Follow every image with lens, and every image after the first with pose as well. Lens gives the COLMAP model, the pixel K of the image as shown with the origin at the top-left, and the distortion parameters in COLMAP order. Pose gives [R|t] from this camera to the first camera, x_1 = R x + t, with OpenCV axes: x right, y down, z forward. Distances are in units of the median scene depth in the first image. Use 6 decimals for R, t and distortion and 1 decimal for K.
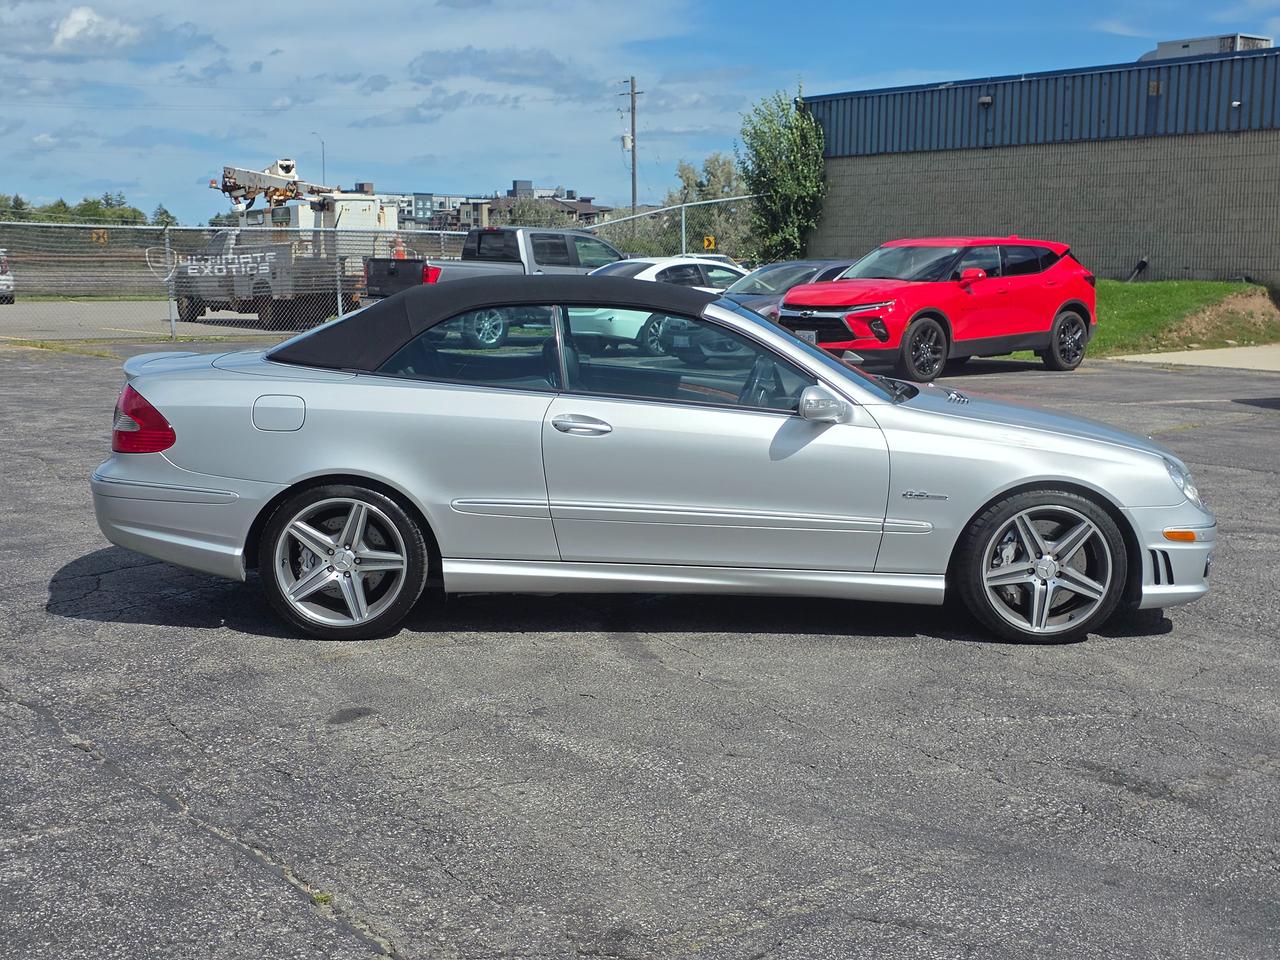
lens RADIAL K [[1708.6, 0, 641.2], [0, 1708.6, 470.0], [0, 0, 1]] dist [0.190698, -0.555258]
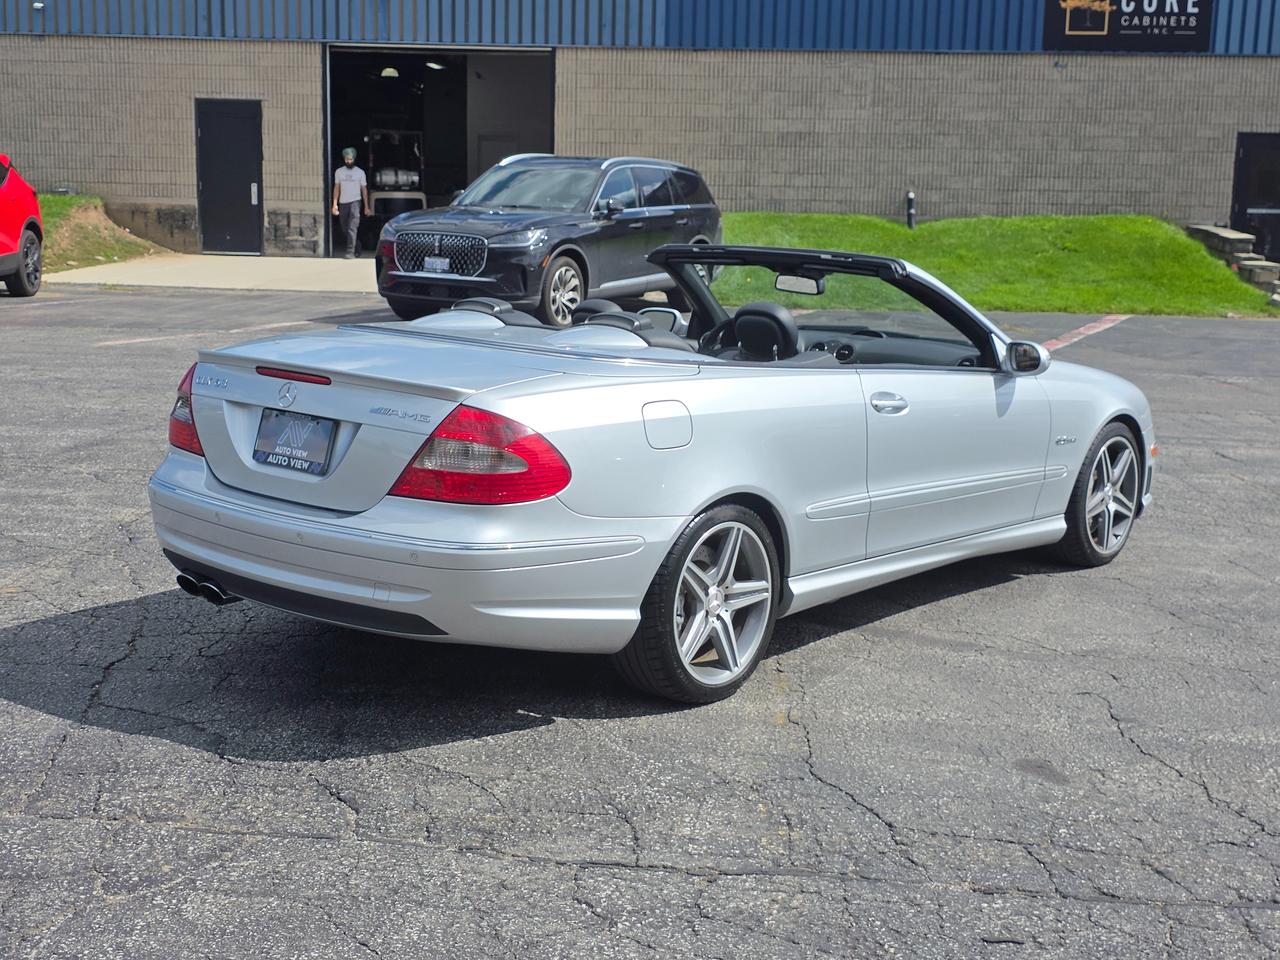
lens RADIAL K [[1716.1, 0, 643.3], [0, 1716.1, 469.6], [0, 0, 1]] dist [0.143935, -0.356544]
pose [[0.650412, -0.119374, 0.750142, -0.758770], [0.076933, 0.992848, 0.091291, -0.079872], [-0.755675, -0.001666, 0.654944, 0.493079]]
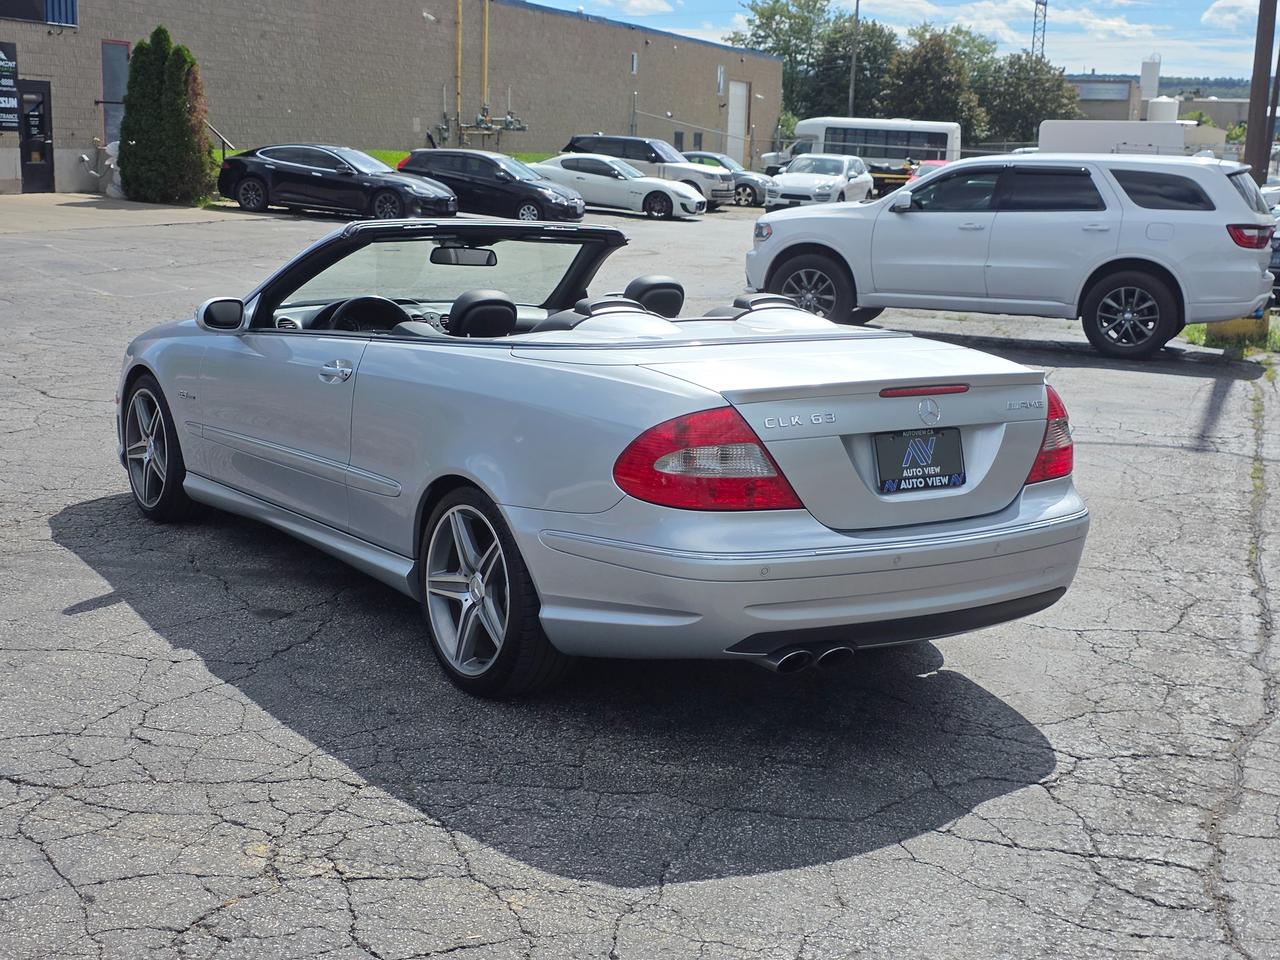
lens RADIAL K [[1706.8, 0, 647.8], [0, 1706.8, 480.0], [0, 0, 1]] dist [0.144151, -0.358801]
pose [[-0.551903, -0.183770, 0.813407, -0.800030], [0.071161, 0.961479, 0.265506, -0.216577], [-0.830866, 0.204416, -0.517567, 1.522100]]
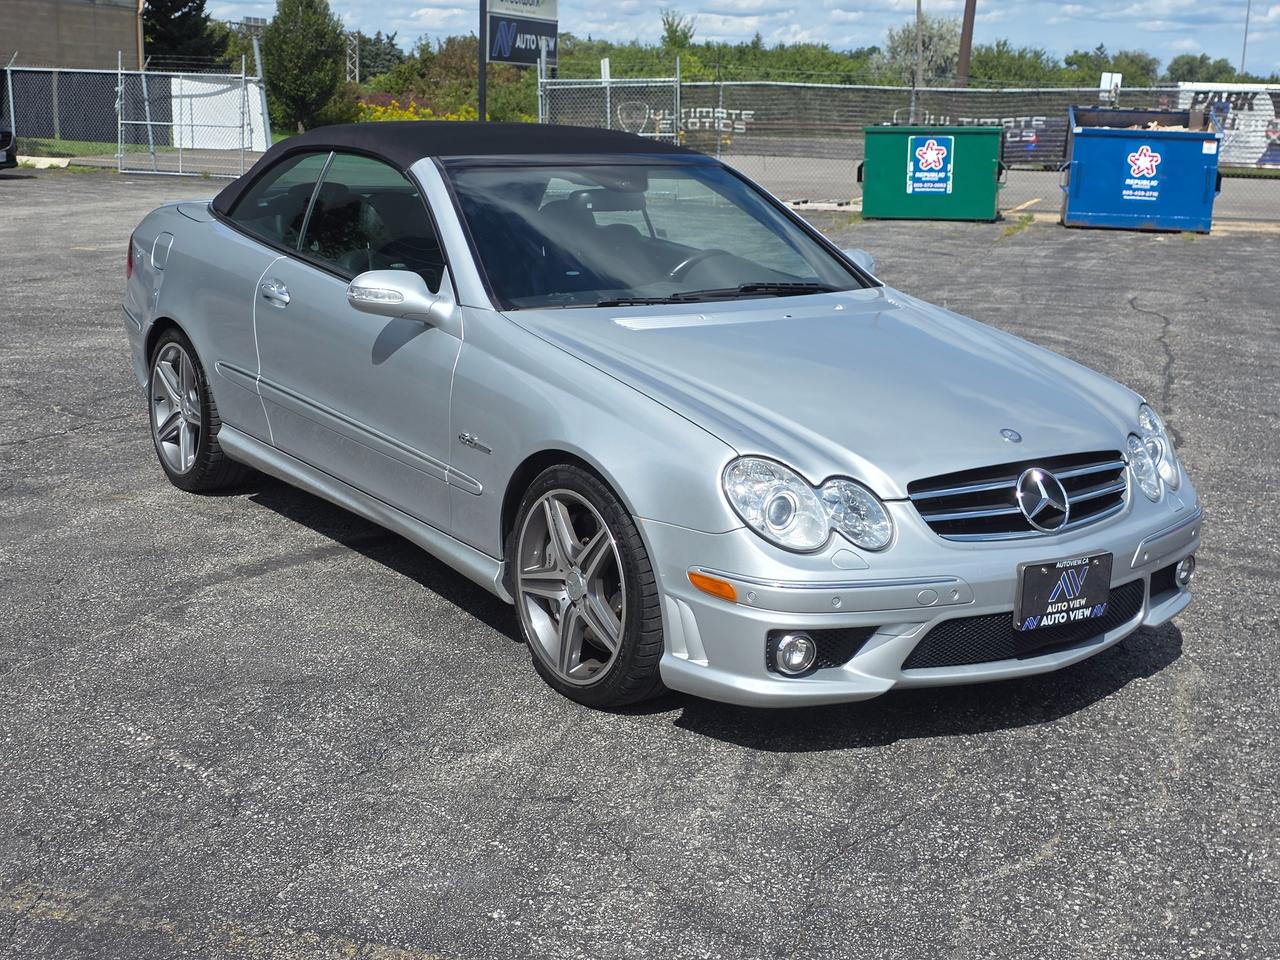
lens RADIAL K [[1704.7, 0, 657.2], [0, 1704.7, 483.4], [0, 0, 1]] dist [0.144355, -0.343019]
pose [[0.540248, 0.182494, -0.821479, 0.754304], [-0.122875, 0.982846, 0.137533, -0.069668], [0.832486, 0.026637, 0.553405, 0.663408]]
